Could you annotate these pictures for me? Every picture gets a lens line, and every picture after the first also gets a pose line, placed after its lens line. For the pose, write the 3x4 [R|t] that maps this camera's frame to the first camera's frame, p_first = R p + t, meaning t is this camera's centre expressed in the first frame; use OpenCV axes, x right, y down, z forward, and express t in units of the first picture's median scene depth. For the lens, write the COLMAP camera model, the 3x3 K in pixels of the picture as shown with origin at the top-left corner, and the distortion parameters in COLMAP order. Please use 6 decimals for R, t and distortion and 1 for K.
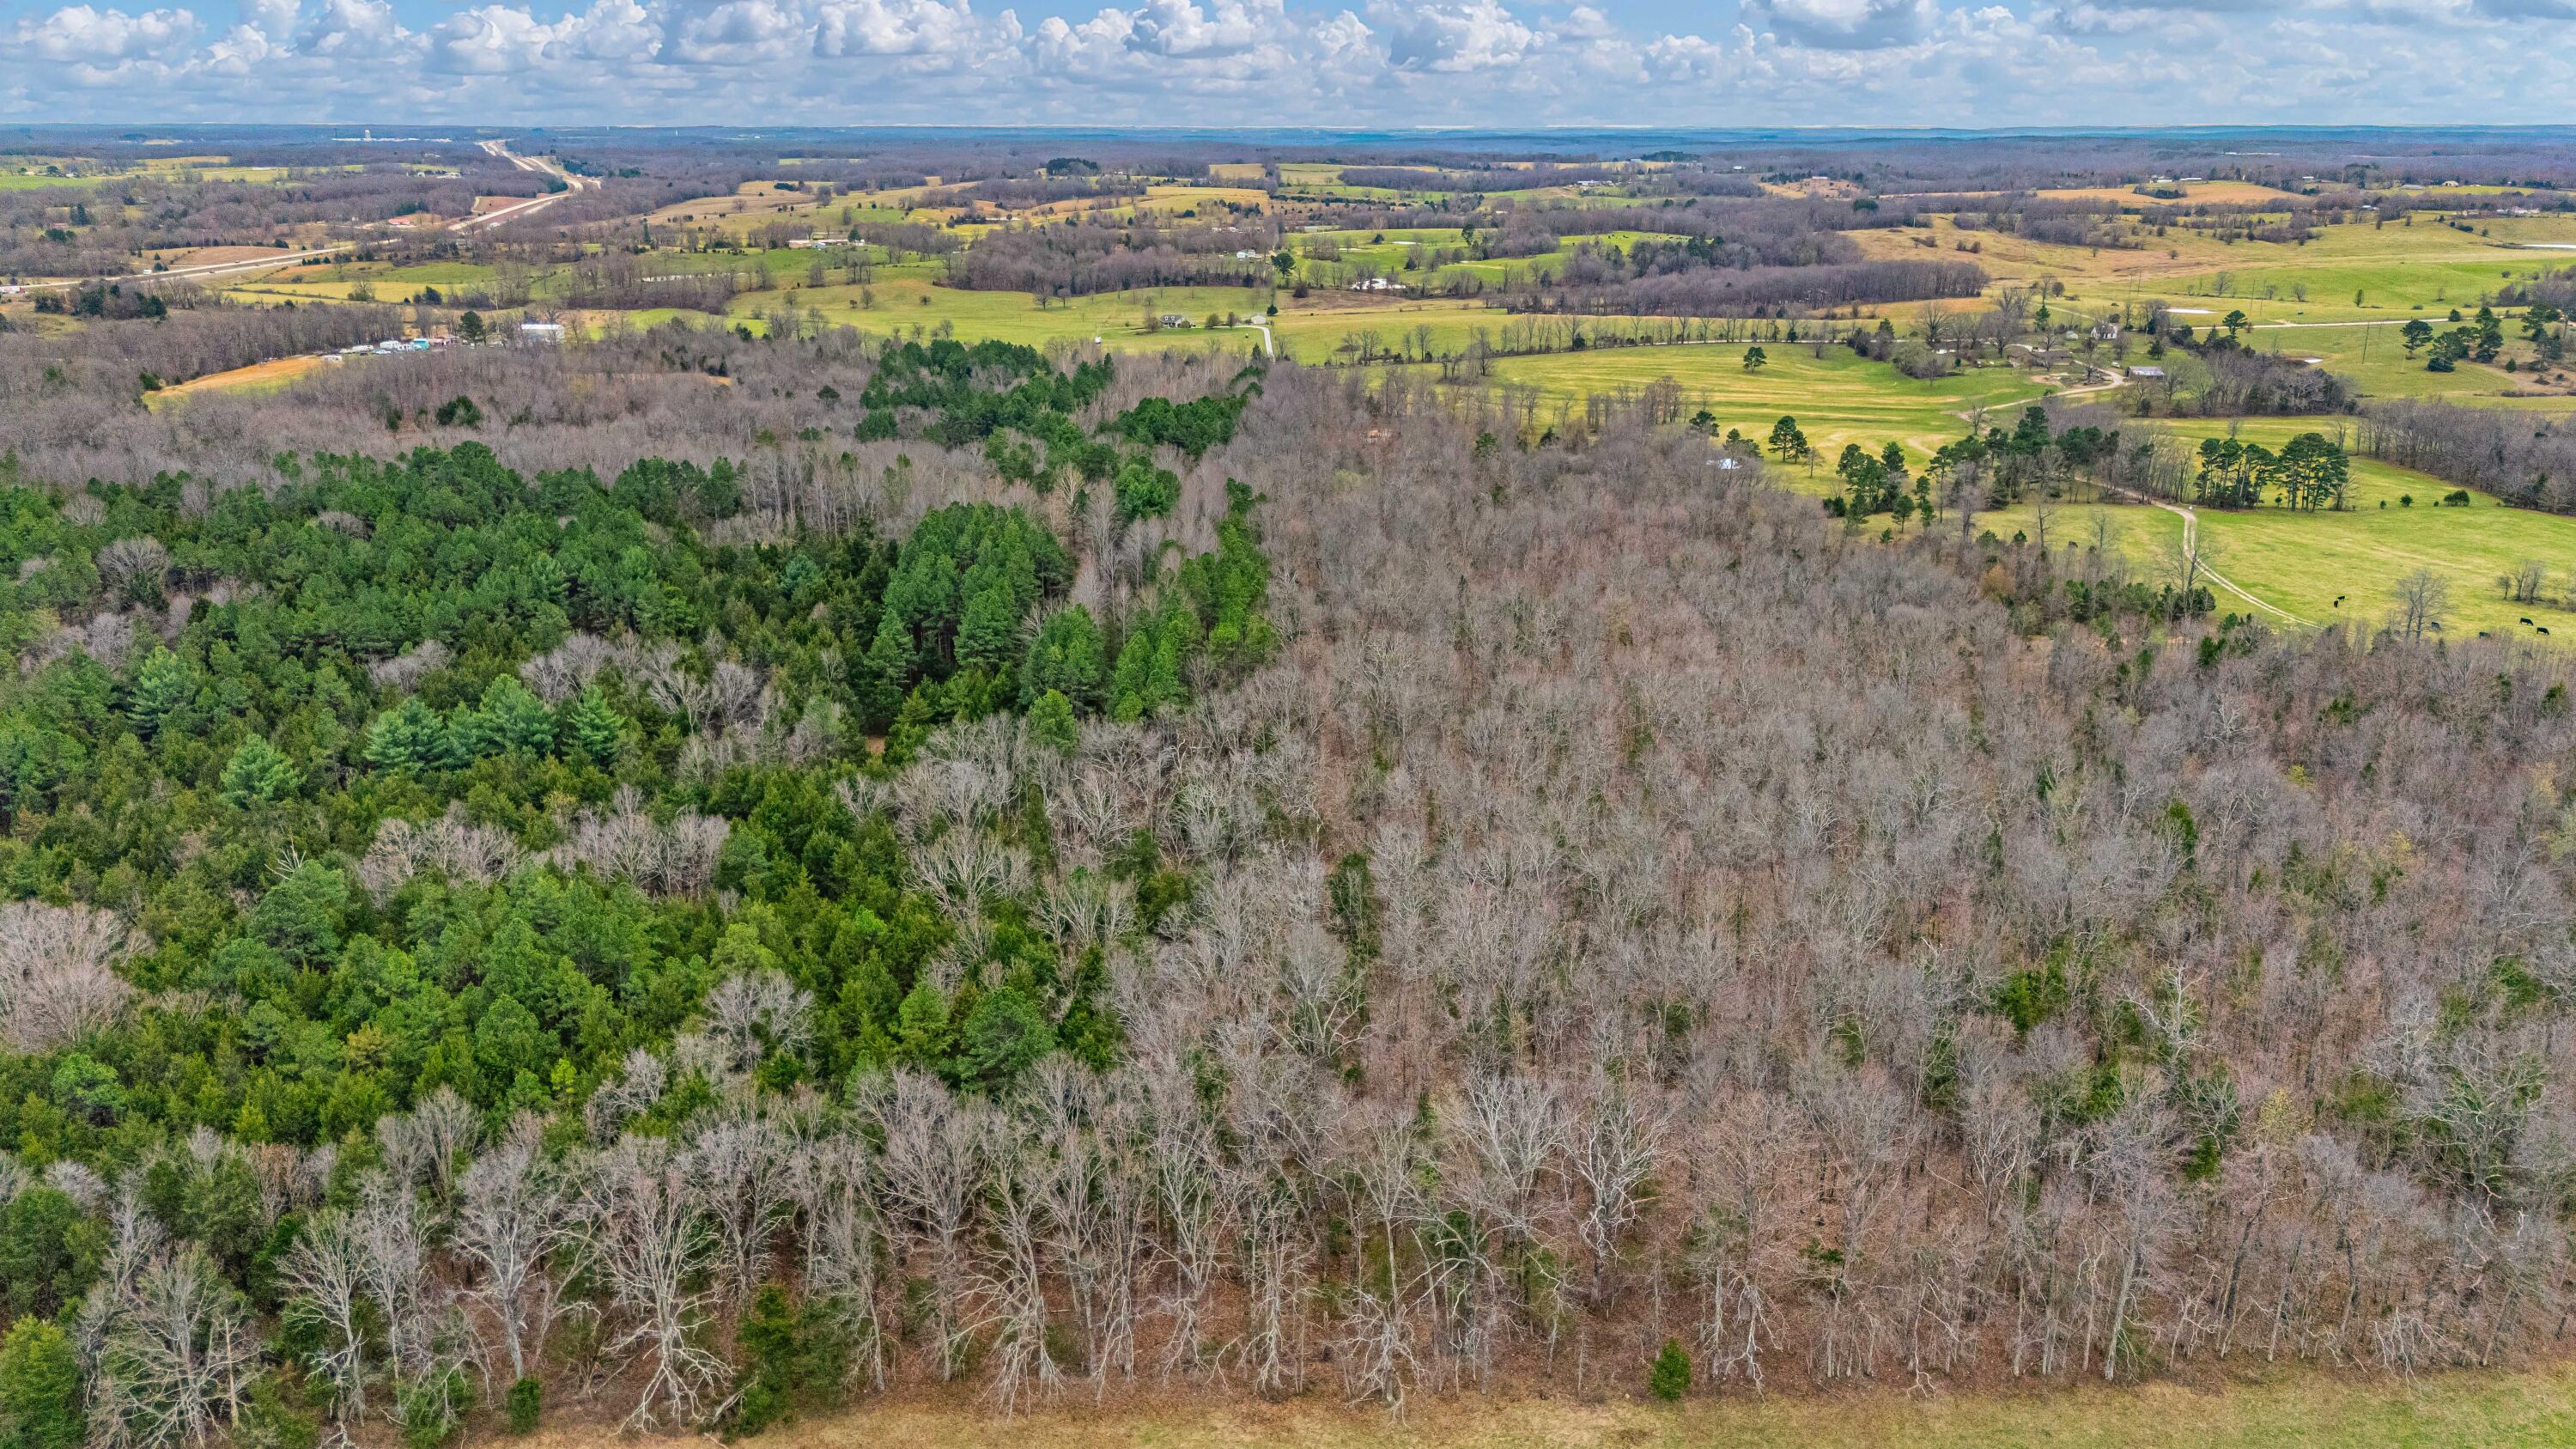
lens RADIAL K [[1936.2, 0, 1293.1], [0, 1936.2, 726.9], [0, 0, 1]] dist [0.068835, -0.054969]
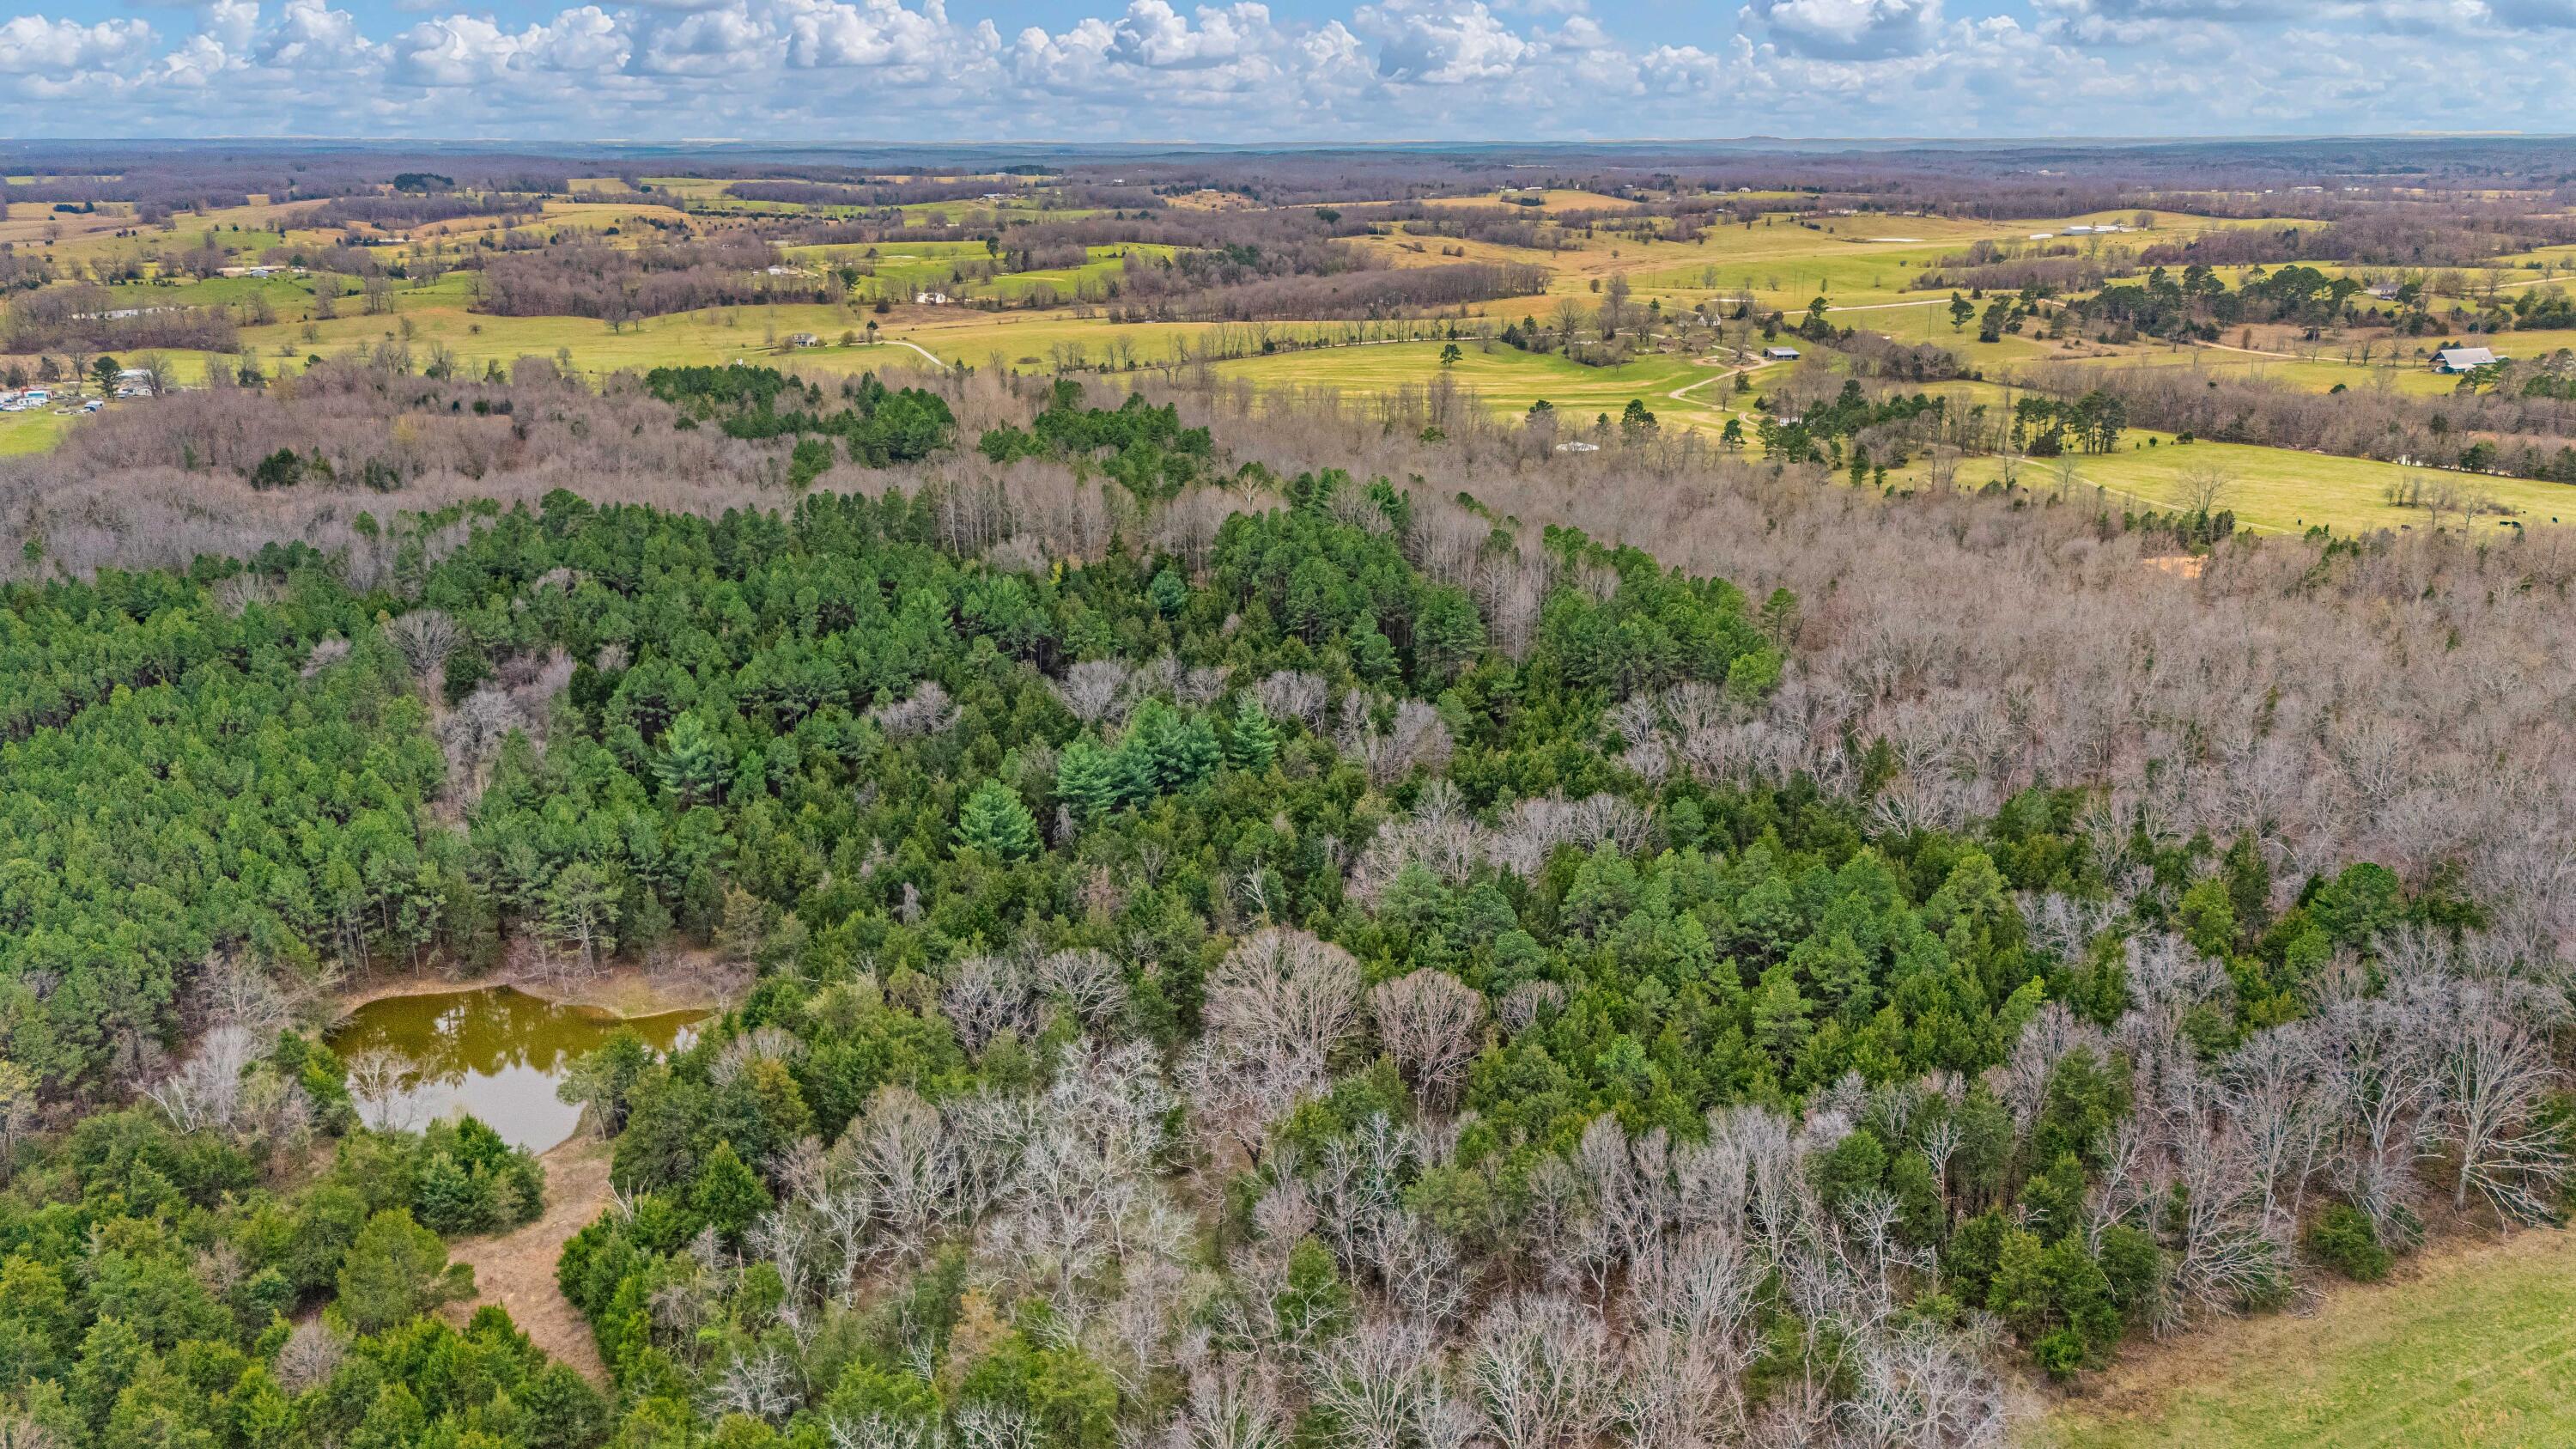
lens RADIAL K [[1936.2, 0, 1295.2], [0, 1936.2, 736.3], [0, 0, 1]] dist [0.068835, -0.054969]
pose [[0.941669, -0.104151, 0.320020, -0.124931], [0.104757, 0.994379, 0.015370, -0.002780], [-0.319822, 0.019051, 0.947286, 0.008882]]
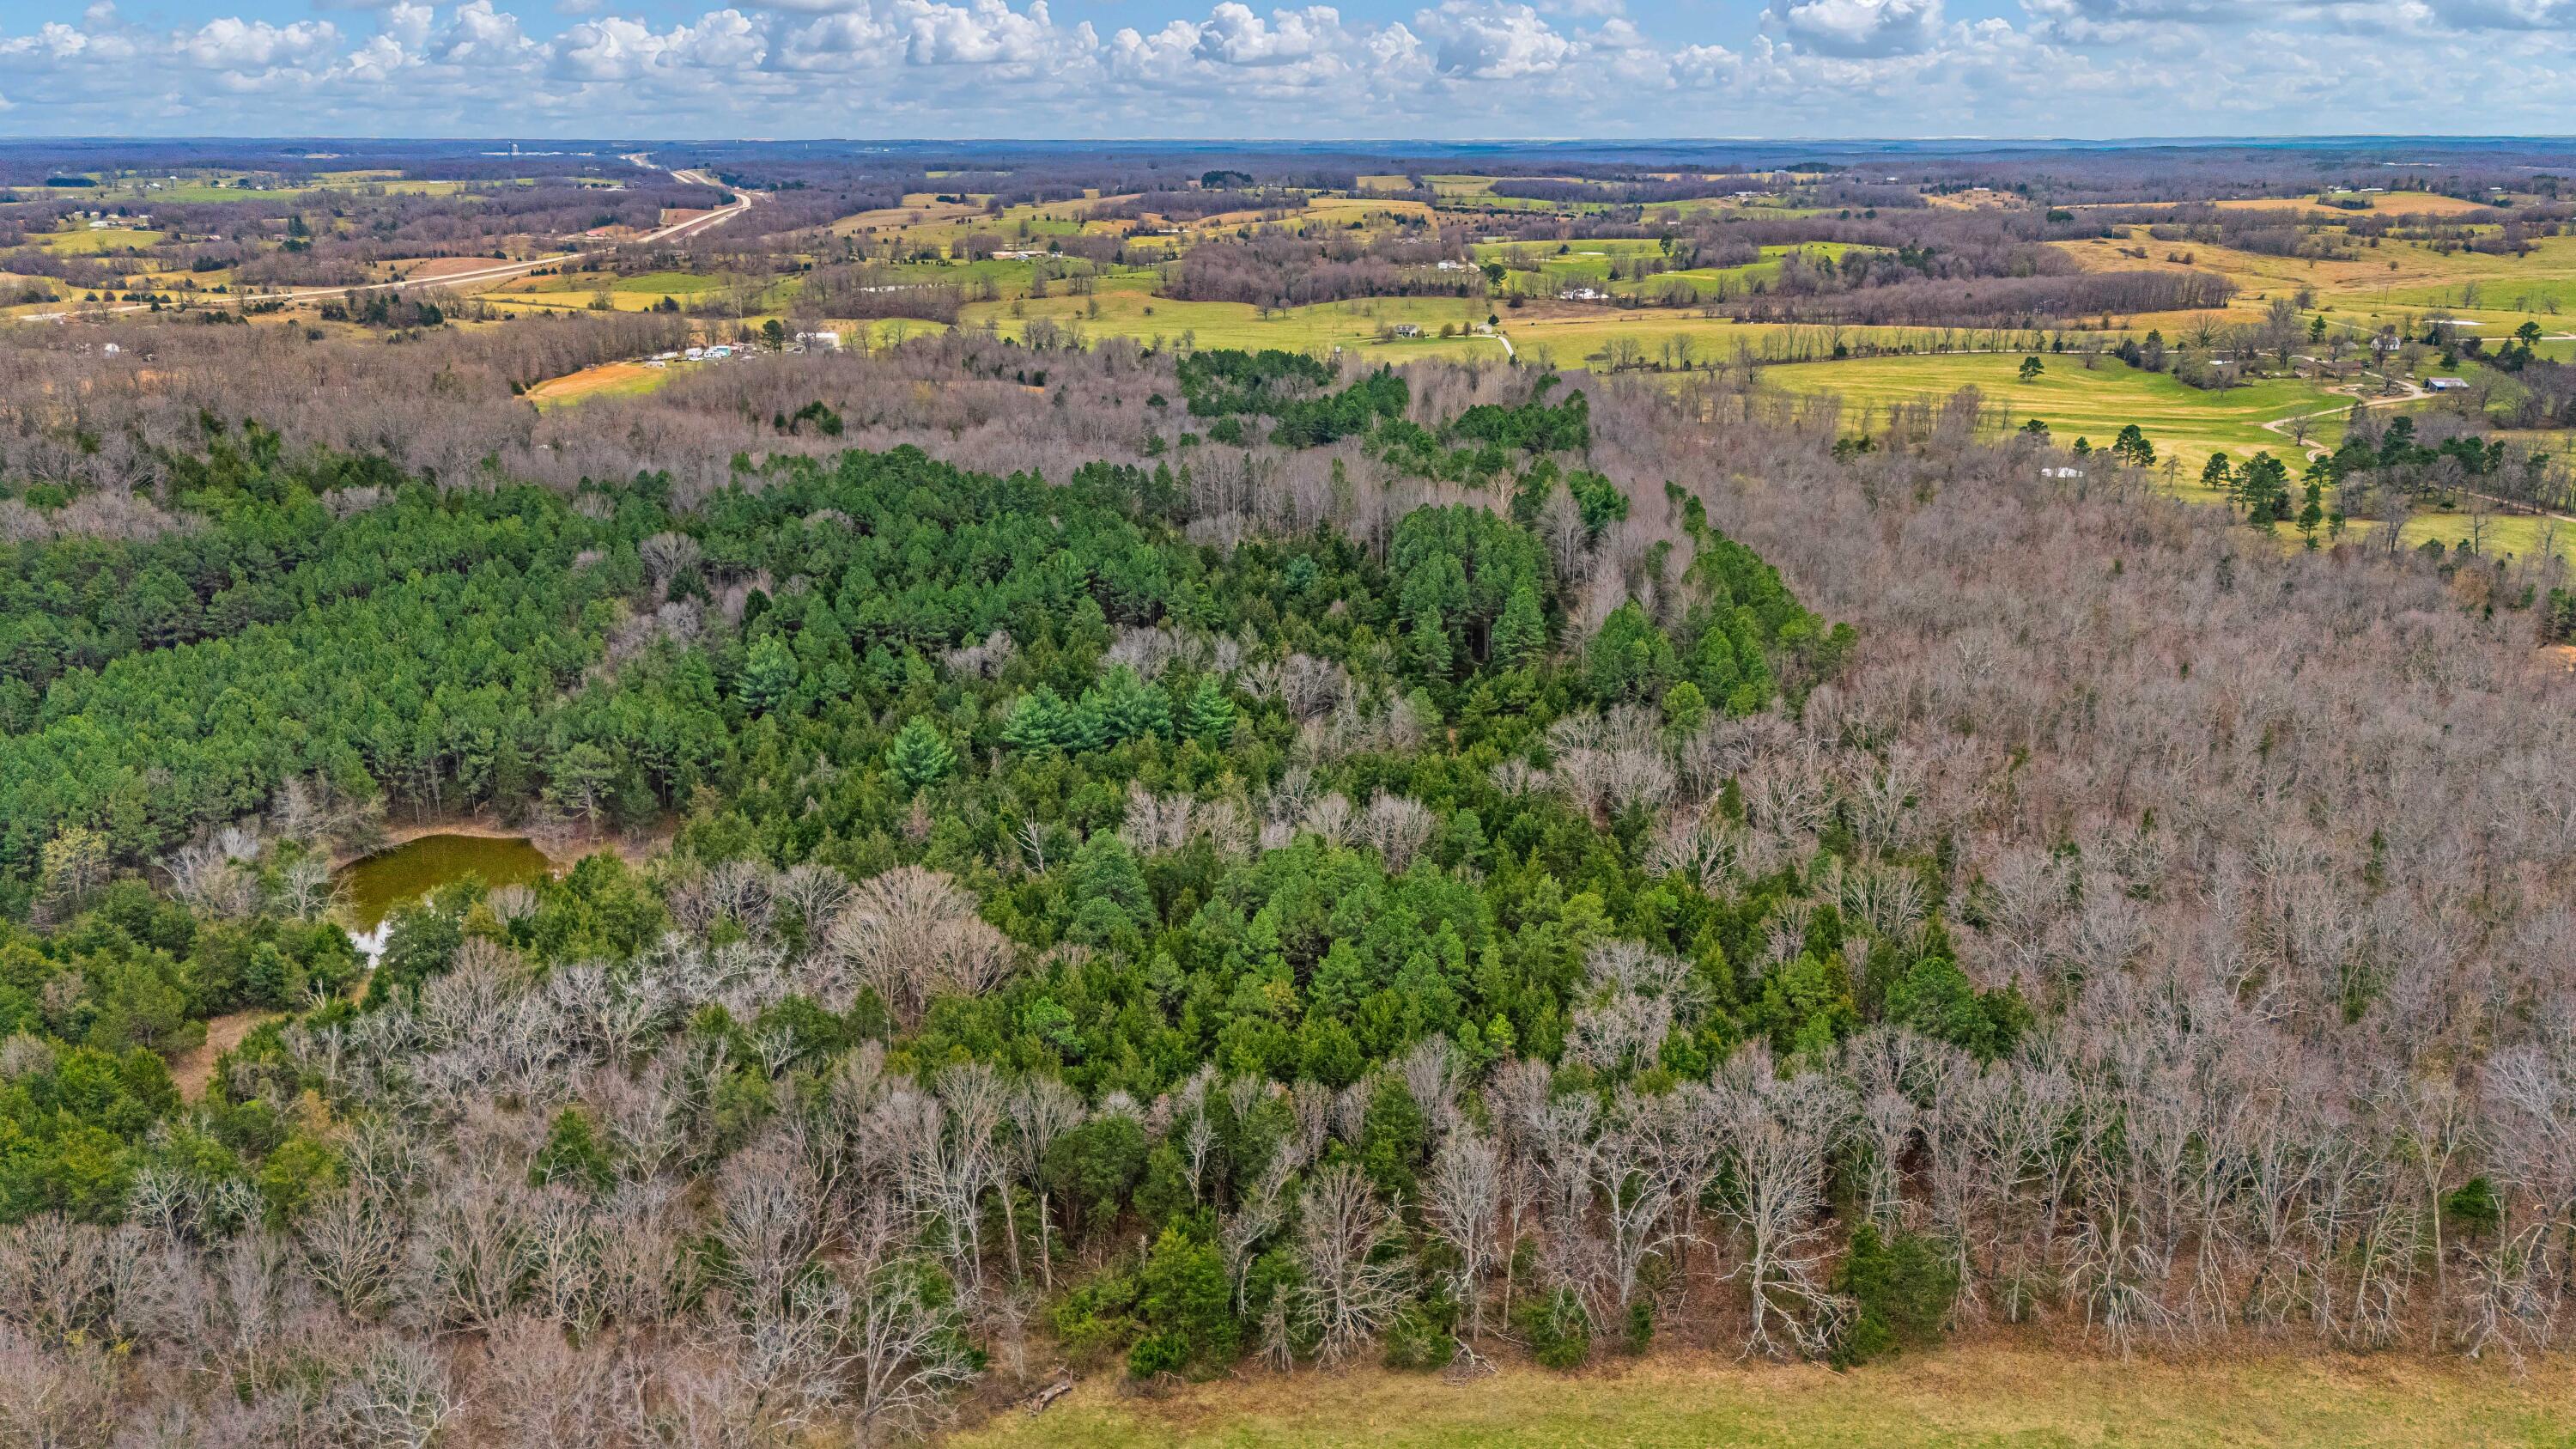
lens RADIAL K [[1936.2, 0, 1306.1], [0, 1936.2, 730.7], [0, 0, 1]] dist [0.068835, -0.054969]
pose [[0.998788, 0.013410, -0.047356, -0.049570], [-0.013598, 0.999901, -0.003658, 0.002408], [0.047302, 0.004297, 0.998871, -0.007018]]
